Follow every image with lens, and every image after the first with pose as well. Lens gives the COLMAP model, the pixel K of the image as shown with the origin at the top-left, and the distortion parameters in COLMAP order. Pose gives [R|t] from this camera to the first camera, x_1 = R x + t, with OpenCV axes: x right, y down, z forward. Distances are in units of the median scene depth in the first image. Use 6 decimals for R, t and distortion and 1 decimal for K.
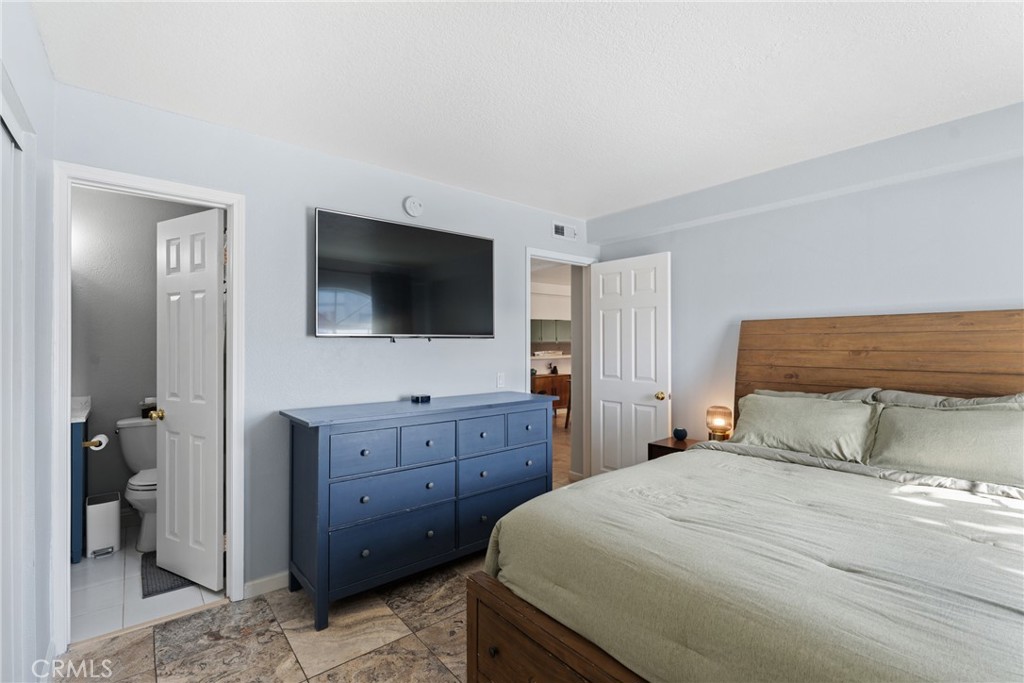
lens RADIAL K [[457.5, 0, 512.0], [0, 457.5, 341.5], [0, 0, 1]] dist [0.001041, 0.000032]
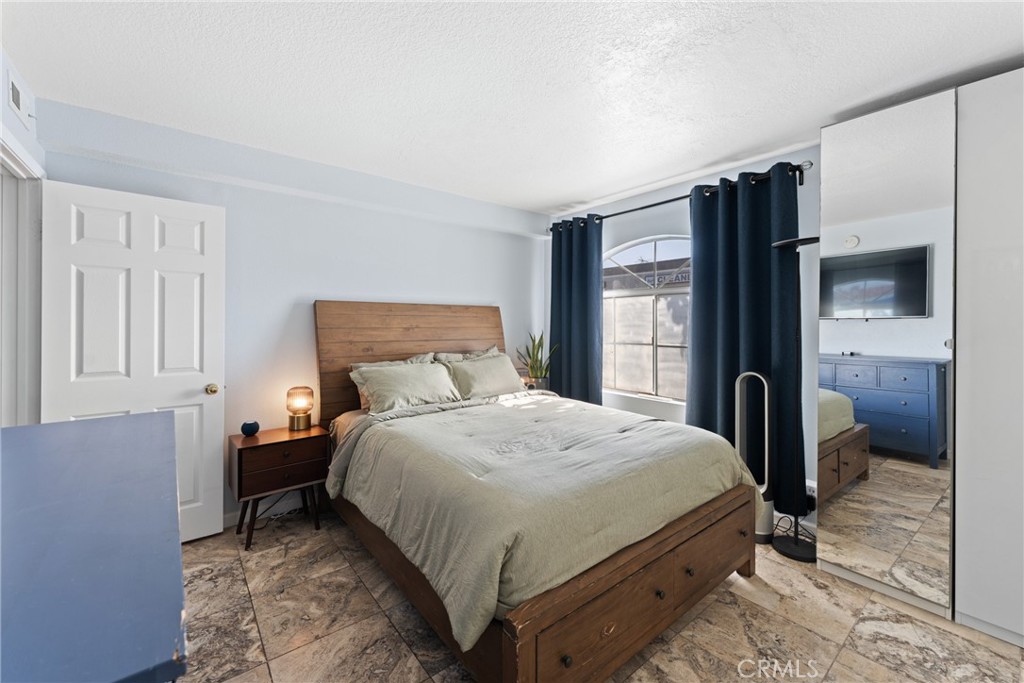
lens RADIAL K [[413.5, 0, 513.9], [0, 413.5, 326.0], [0, 0, 1]] dist [0.000275, 0.000079]
pose [[0.010494, -0.002382, 0.999942, -0.483929], [-0.007988, 0.999965, 0.002465, 0.007362], [-0.999913, -0.008013, 0.010475, 0.620943]]
